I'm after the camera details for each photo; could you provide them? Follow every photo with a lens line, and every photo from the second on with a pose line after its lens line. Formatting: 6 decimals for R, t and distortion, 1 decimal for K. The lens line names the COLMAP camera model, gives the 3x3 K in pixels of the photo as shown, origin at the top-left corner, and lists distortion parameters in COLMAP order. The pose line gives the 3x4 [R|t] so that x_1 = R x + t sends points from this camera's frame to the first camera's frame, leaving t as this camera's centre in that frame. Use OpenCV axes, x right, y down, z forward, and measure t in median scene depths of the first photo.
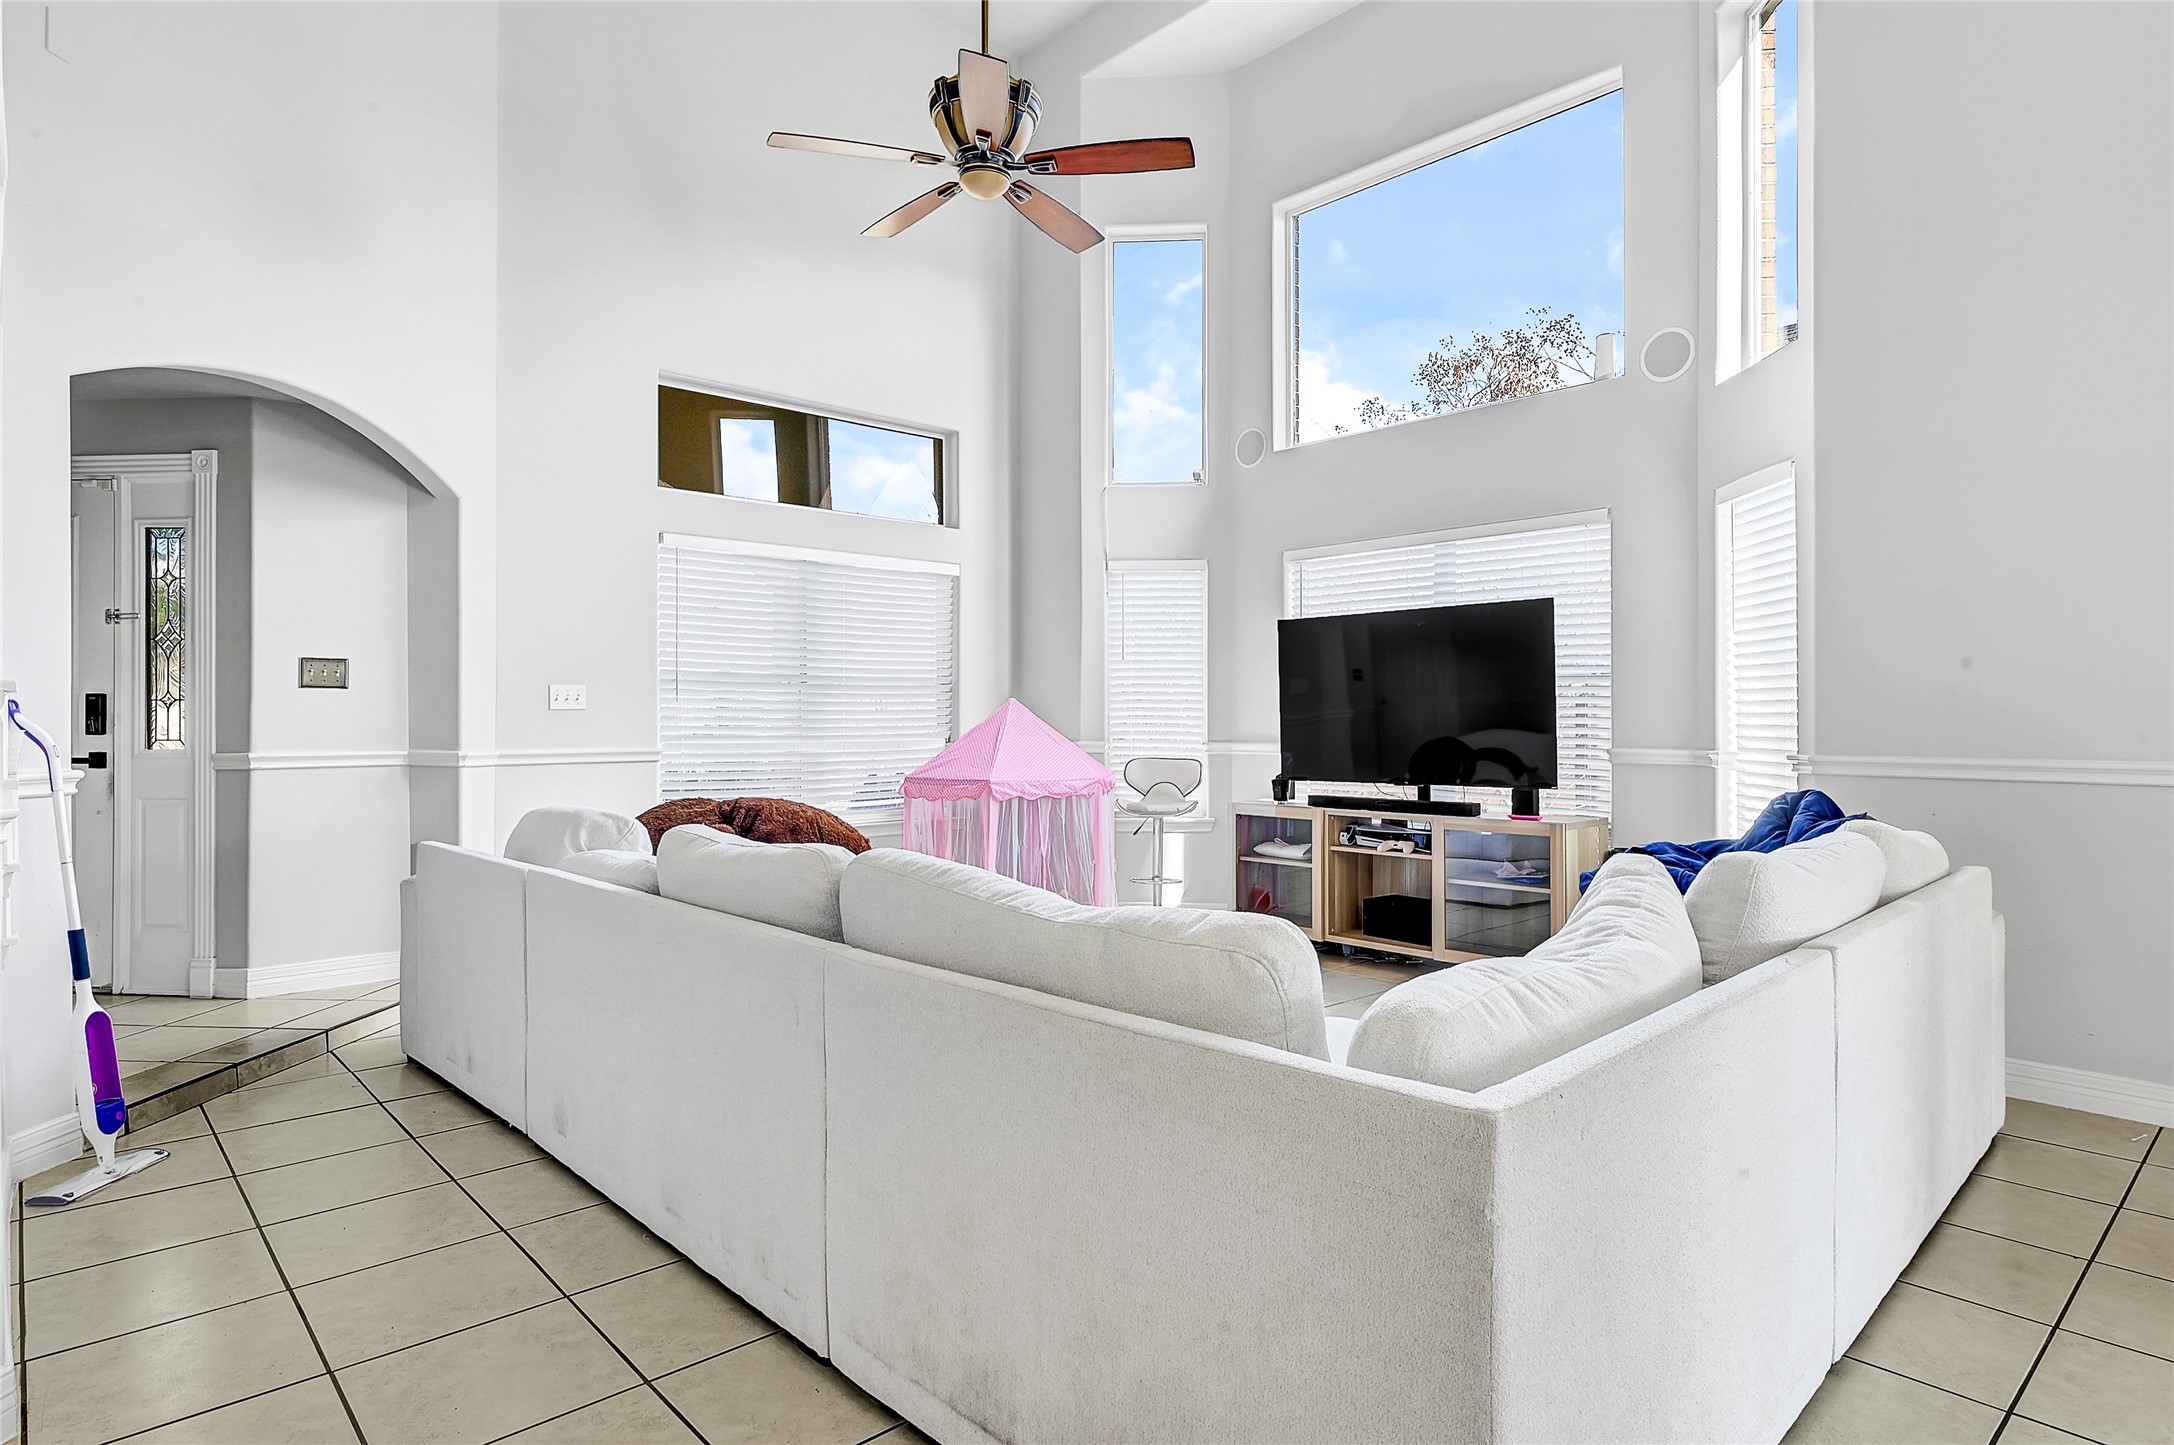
lens RADIAL K [[1157.8, 0, 1082.6], [0, 1157.8, 715.1], [0, 0, 1]] dist [0.025354, 0.000196]
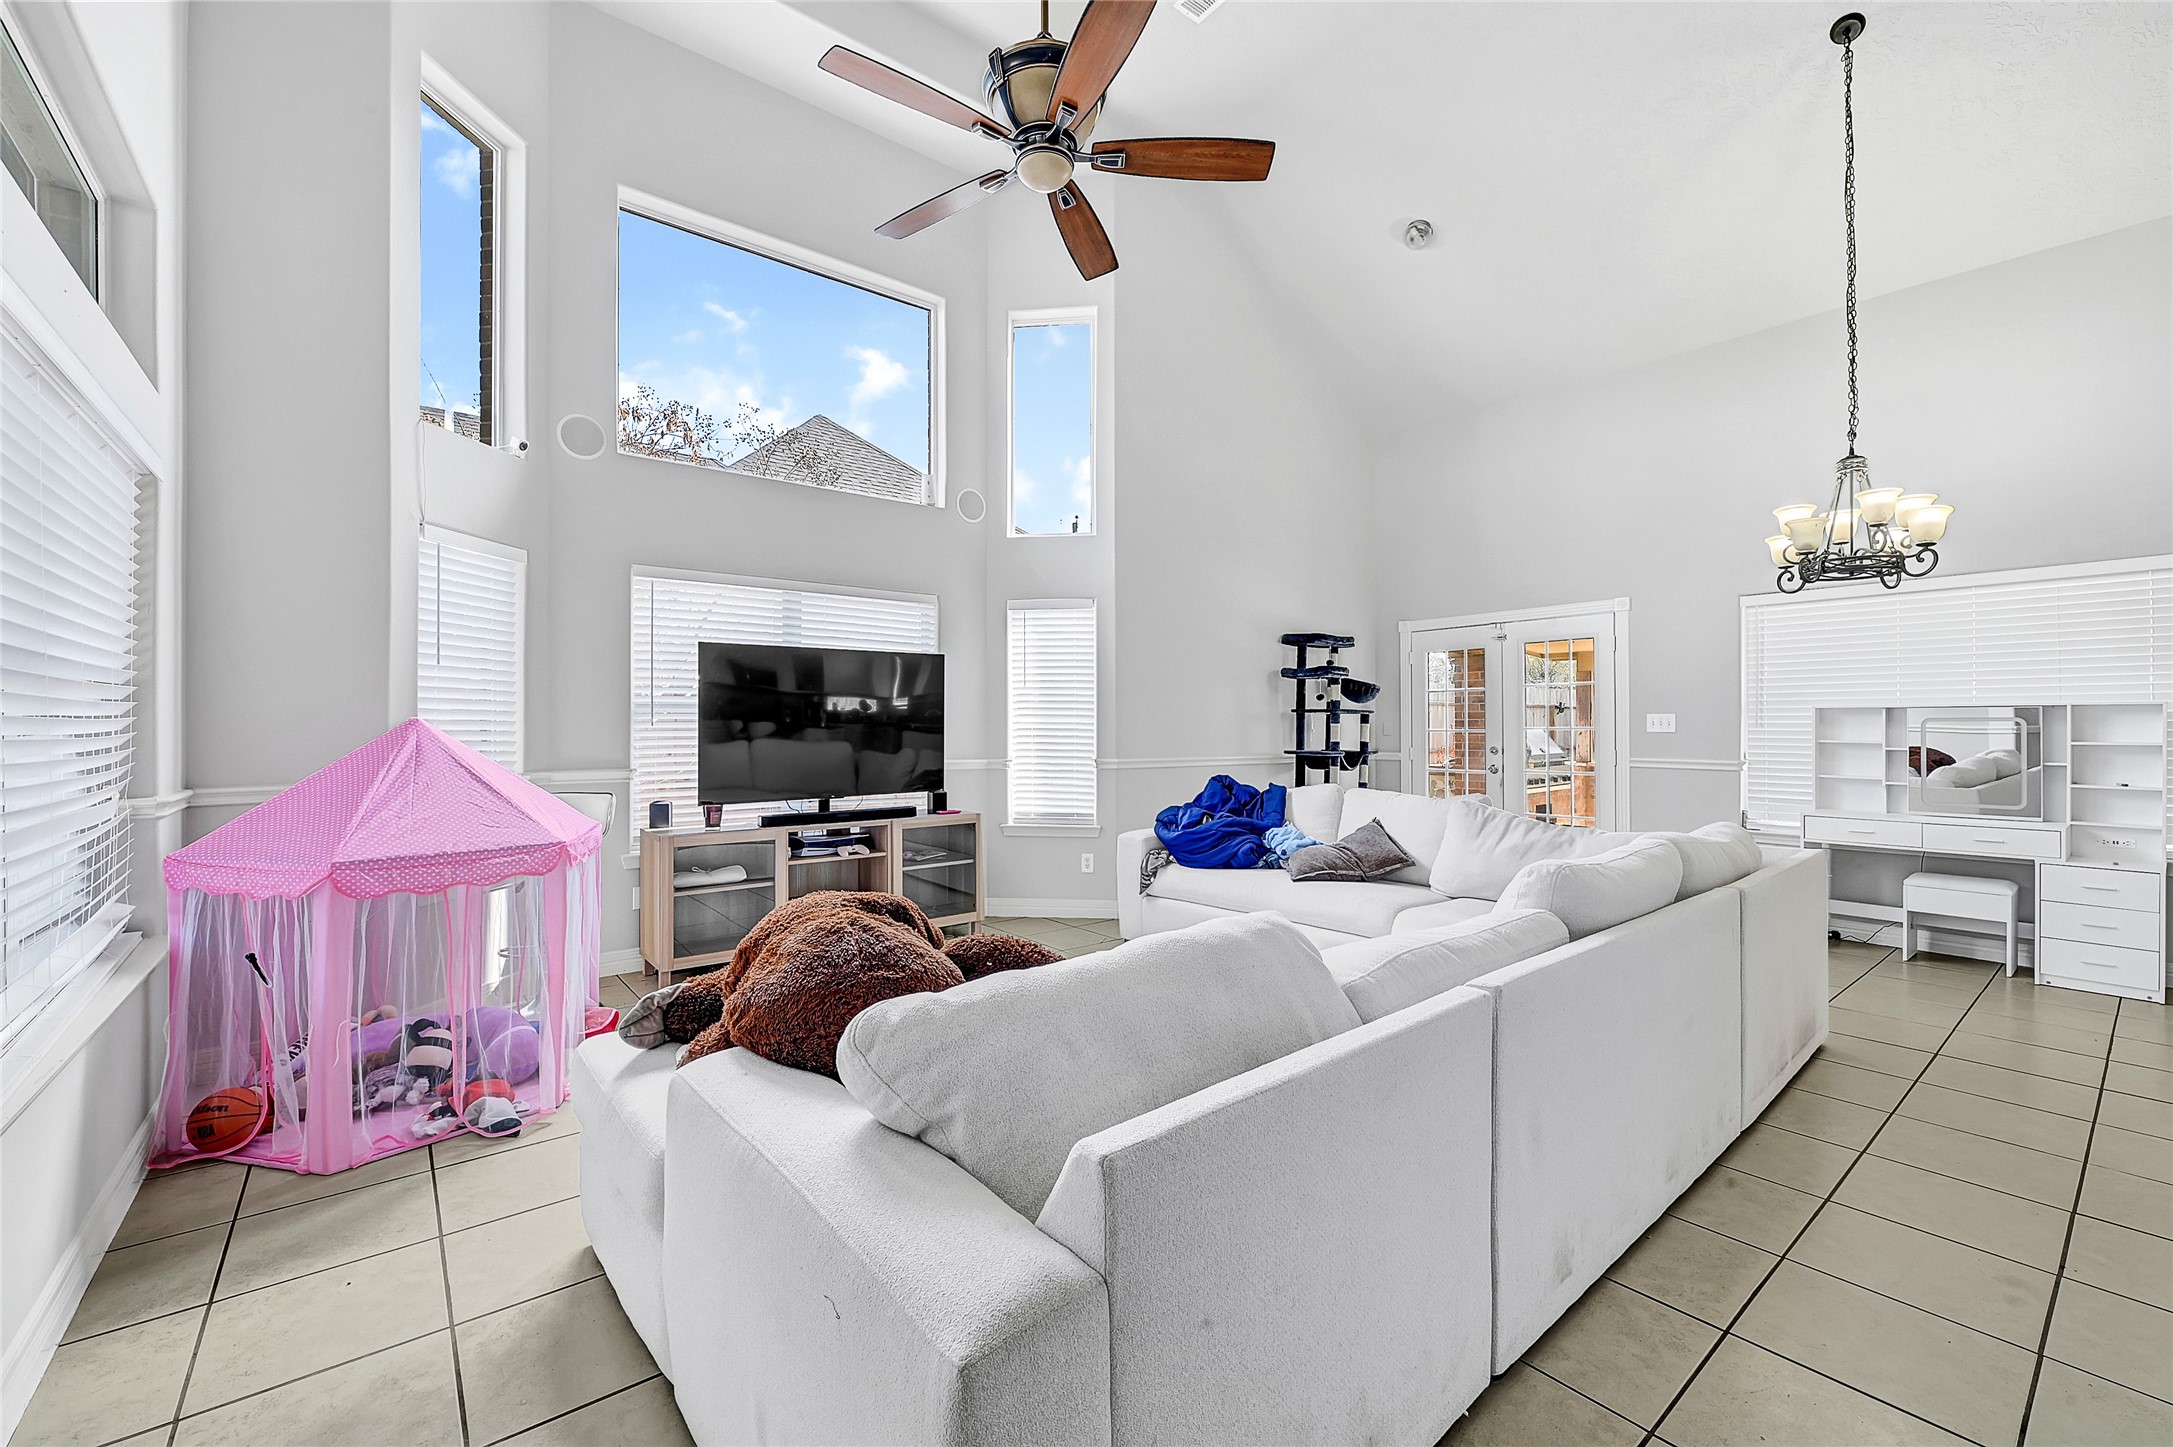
lens RADIAL K [[891.8, 0, 1076.8], [0, 891.8, 727.6], [0, 0, 1]] dist [0.000619, -0.000250]
pose [[0.069981, 0.005875, 0.997531, -0.594491], [0.001766, 0.999980, -0.006013, -0.005207], [-0.997547, 0.002182, 0.069969, 0.687527]]
